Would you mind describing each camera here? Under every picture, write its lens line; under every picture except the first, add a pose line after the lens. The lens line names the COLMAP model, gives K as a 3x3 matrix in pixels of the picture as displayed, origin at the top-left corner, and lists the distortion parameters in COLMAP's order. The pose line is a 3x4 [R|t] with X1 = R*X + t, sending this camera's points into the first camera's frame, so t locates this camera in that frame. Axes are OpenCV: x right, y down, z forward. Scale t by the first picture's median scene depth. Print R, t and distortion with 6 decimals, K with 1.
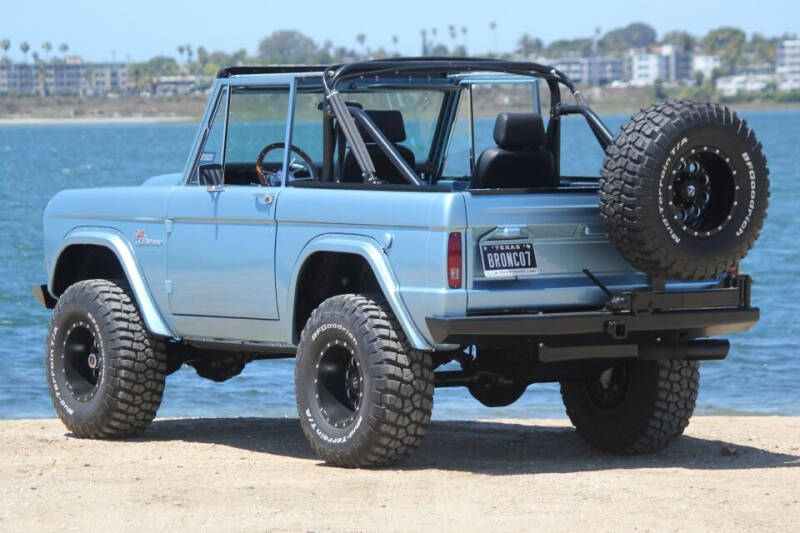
lens RADIAL K [[4461.1, 0, 394.4], [0, 4461.1, 269.1], [0, 0, 1]] dist [0.694115, 0.000000]
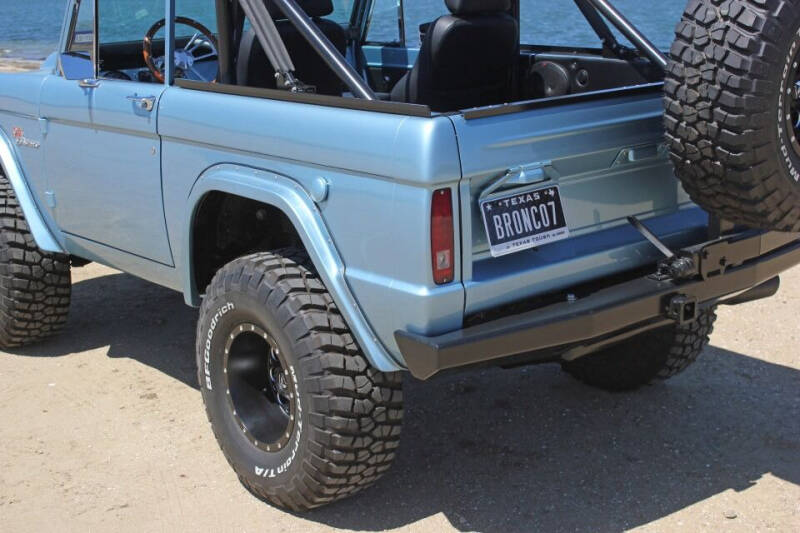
lens RADIAL K [[1186.0, 0, 399.8], [0, 1186.0, 258.6], [0, 0, 1]] dist [-0.071182, 0.000000]
pose [[0.995265, -0.052730, 0.081649, -0.004465], [0.034911, 0.977927, 0.206008, -0.030533], [-0.090710, -0.202182, 0.975138, 0.843554]]
